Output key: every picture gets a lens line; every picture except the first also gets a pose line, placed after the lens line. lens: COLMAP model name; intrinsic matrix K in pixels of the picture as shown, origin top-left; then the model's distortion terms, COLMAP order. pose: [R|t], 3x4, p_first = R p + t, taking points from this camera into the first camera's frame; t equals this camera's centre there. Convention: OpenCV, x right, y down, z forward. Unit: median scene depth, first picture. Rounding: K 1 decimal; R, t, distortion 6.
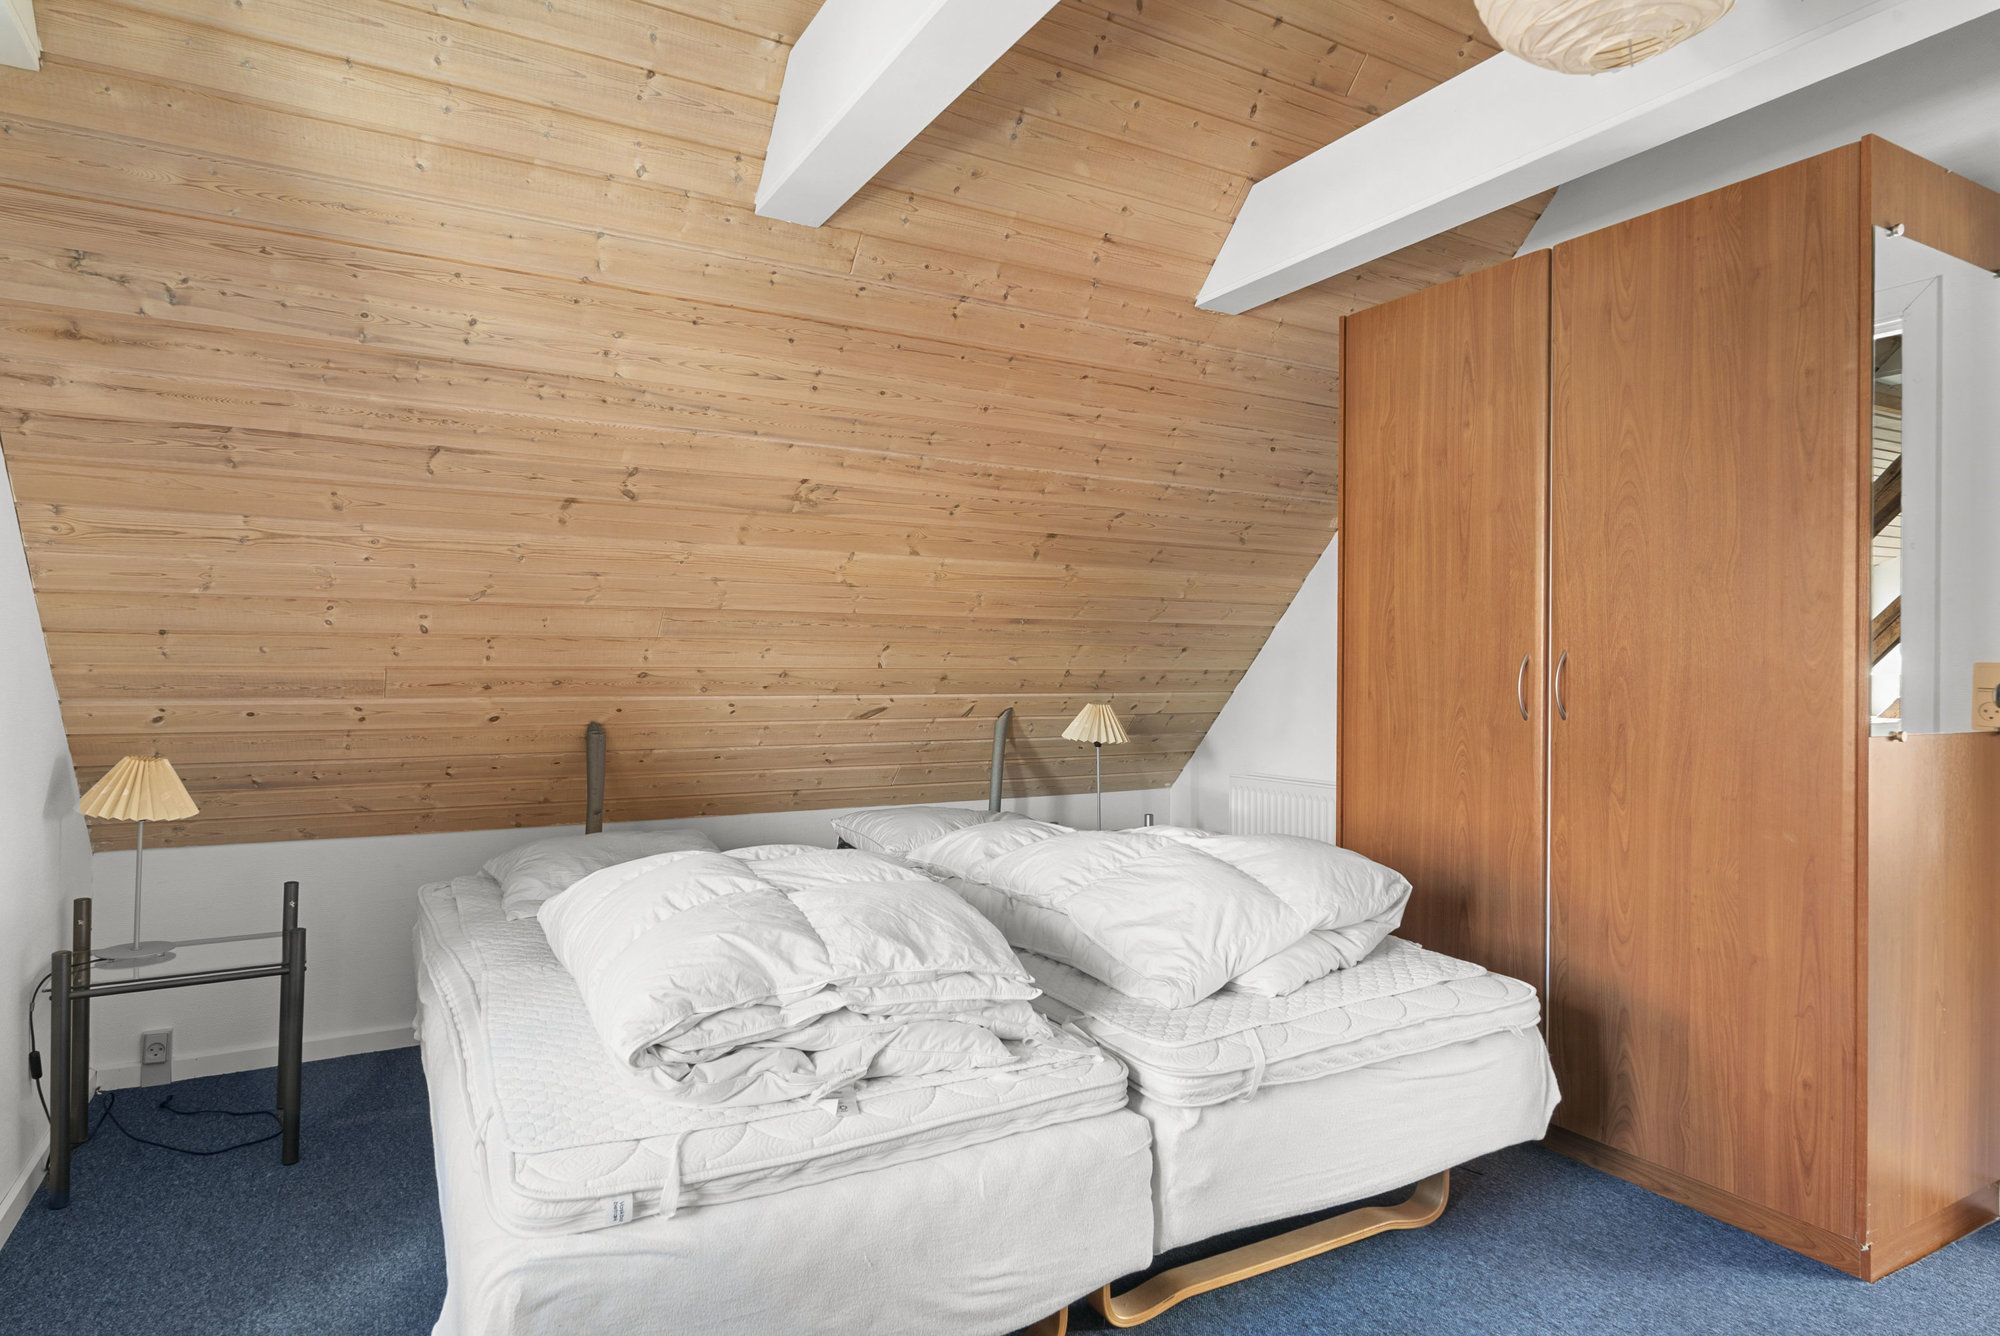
lens RADIAL K [[1116.0, 0, 992.0], [0, 1116.0, 682.7], [0, 0, 1]] dist [0.007794, 0.001653]
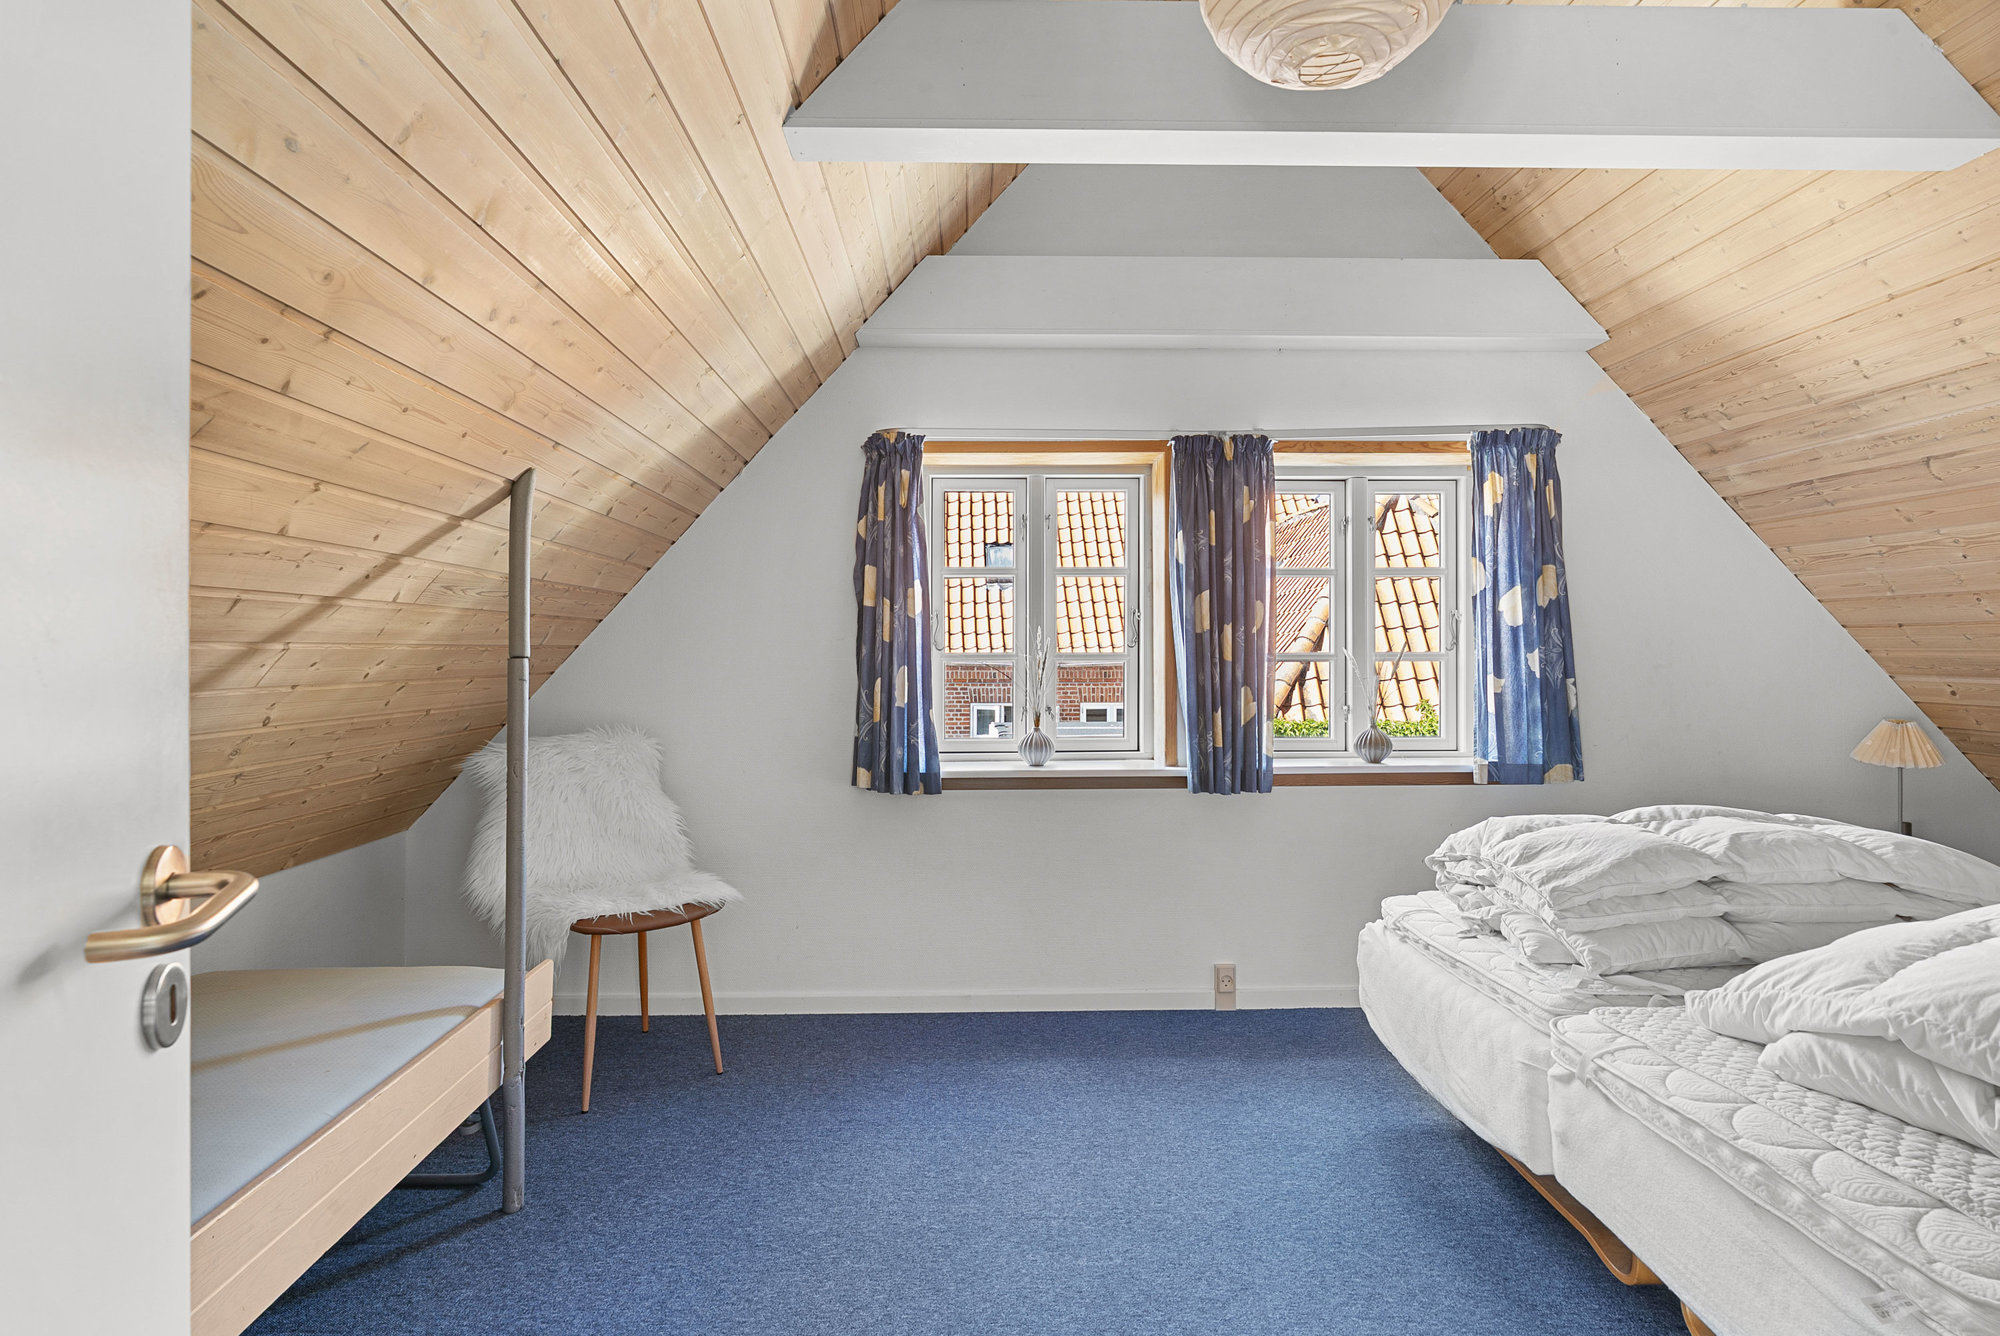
lens RADIAL K [[1116.0, 0, 997.7], [0, 1116.0, 653.2], [0, 0, 1]] dist [0.007794, 0.001653]
pose [[-0.462646, 0.011270, -0.886471, 0.987483], [0.006724, 0.999935, 0.009203, -0.034497], [0.886517, -0.001703, -0.462692, 0.739878]]
